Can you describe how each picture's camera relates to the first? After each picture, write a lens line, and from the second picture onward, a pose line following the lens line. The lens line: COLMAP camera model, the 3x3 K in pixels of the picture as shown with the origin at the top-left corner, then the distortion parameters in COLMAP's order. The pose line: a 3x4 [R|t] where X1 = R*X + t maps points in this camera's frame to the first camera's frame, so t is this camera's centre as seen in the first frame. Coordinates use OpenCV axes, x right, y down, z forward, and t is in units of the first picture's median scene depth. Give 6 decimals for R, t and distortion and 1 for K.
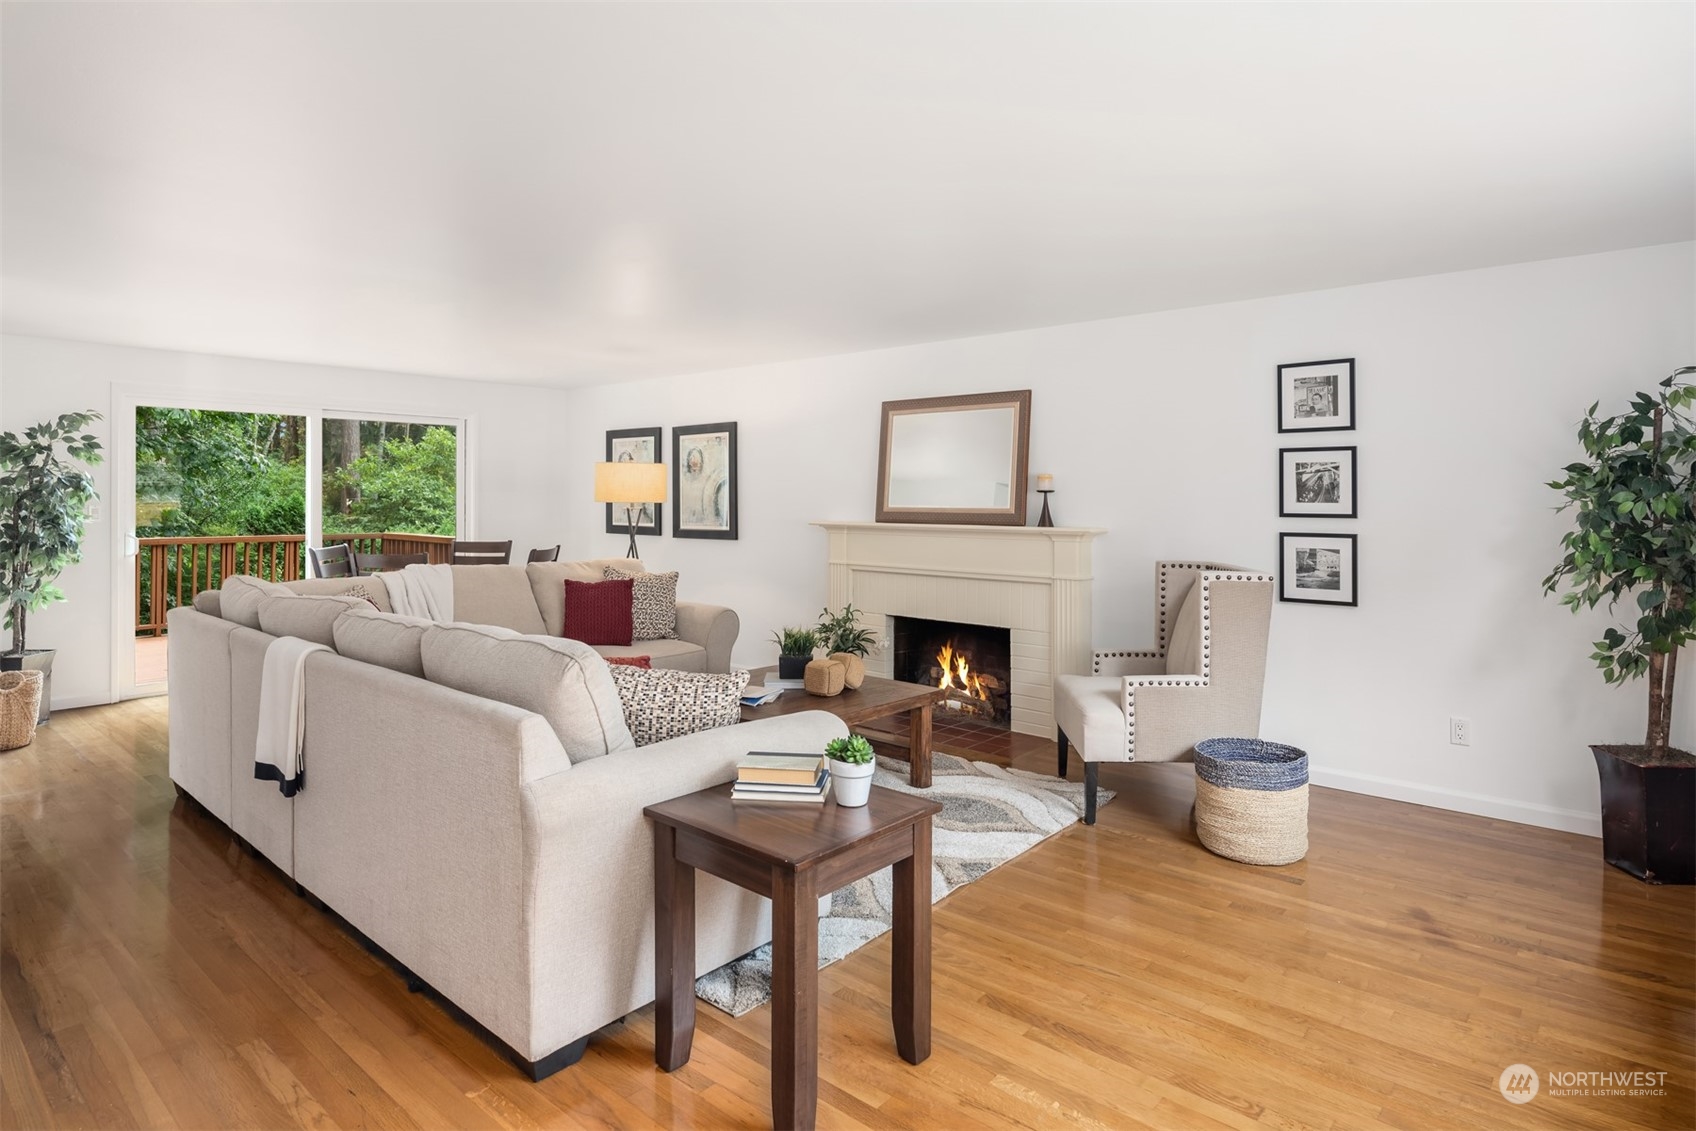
lens RADIAL K [[925.1, 0, 843.1], [0, 925.1, 498.4], [0, 0, 1]] dist [0.002665, 0.000883]
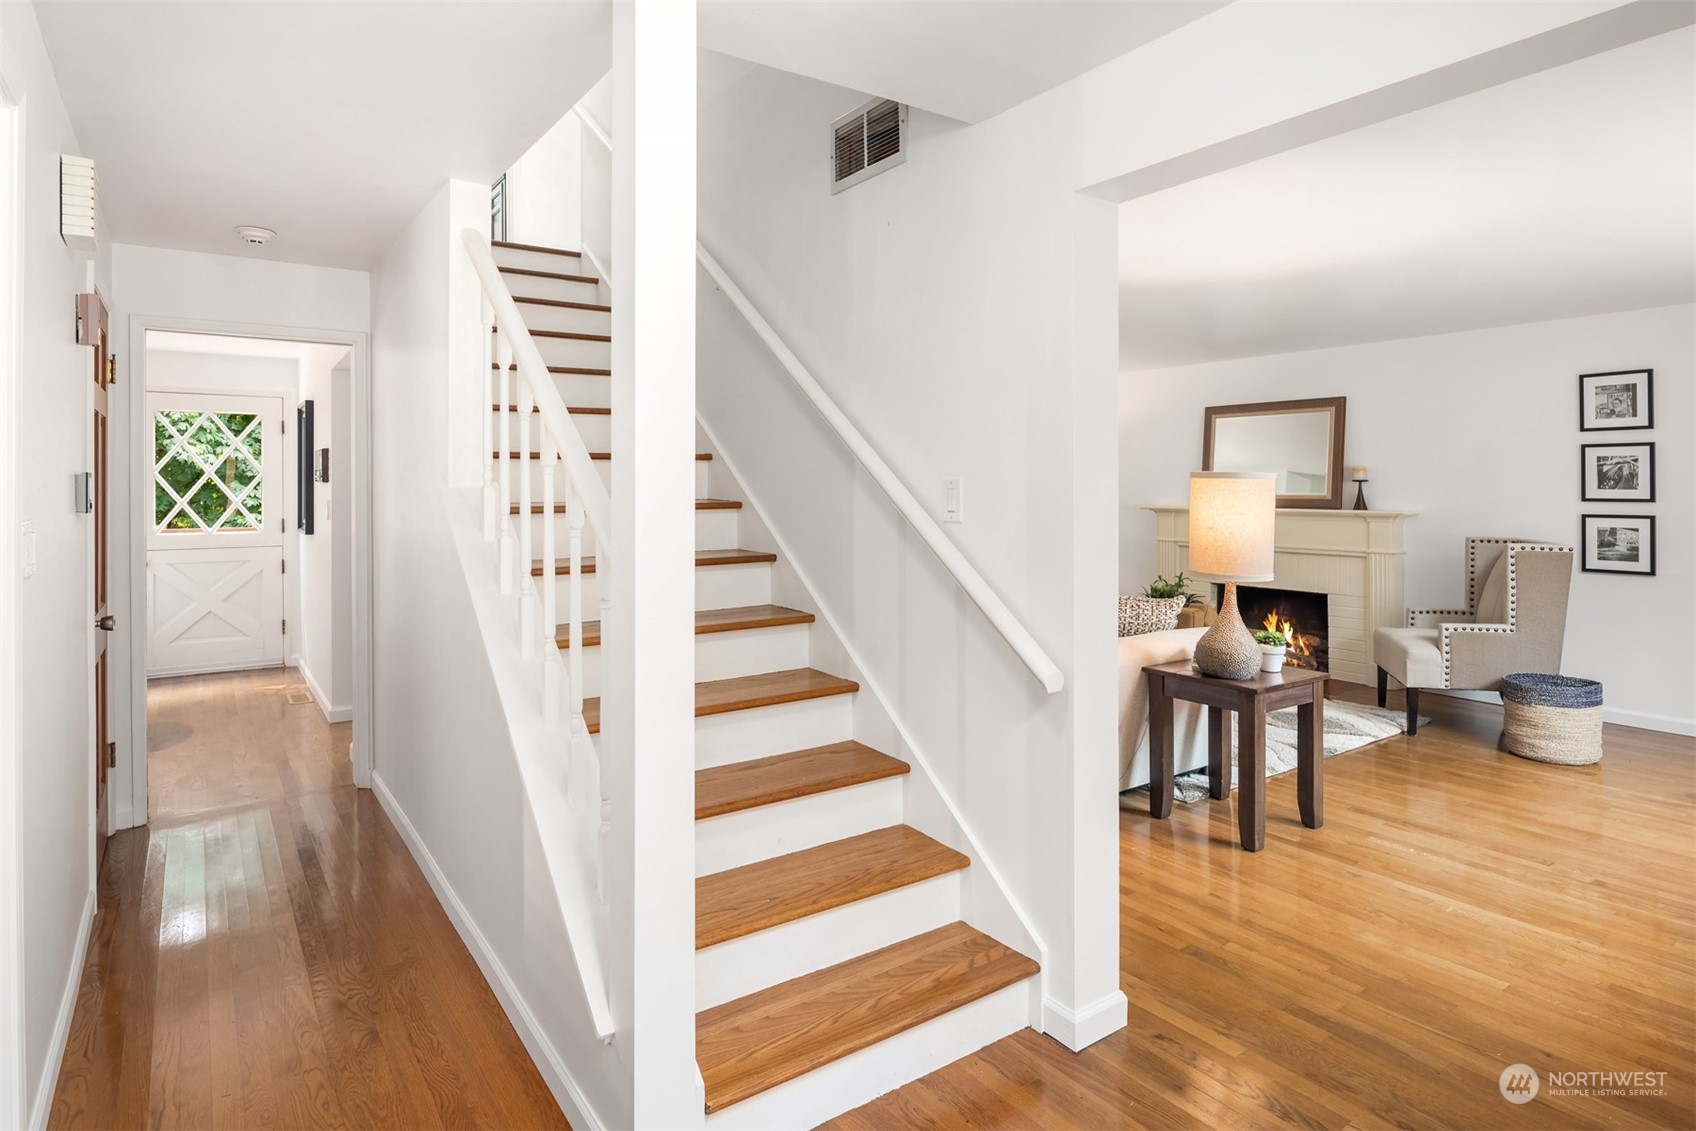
lens RADIAL K [[935.8, 0, 841.3], [0, 935.8, 488.7], [0, 0, 1]] dist [-0.000827, -0.002550]
pose [[0.969710, -0.003411, -0.244234, -0.171171], [0.003954, 0.999991, 0.001732, -0.002462], [0.244226, -0.002645, 0.969715, -0.428371]]
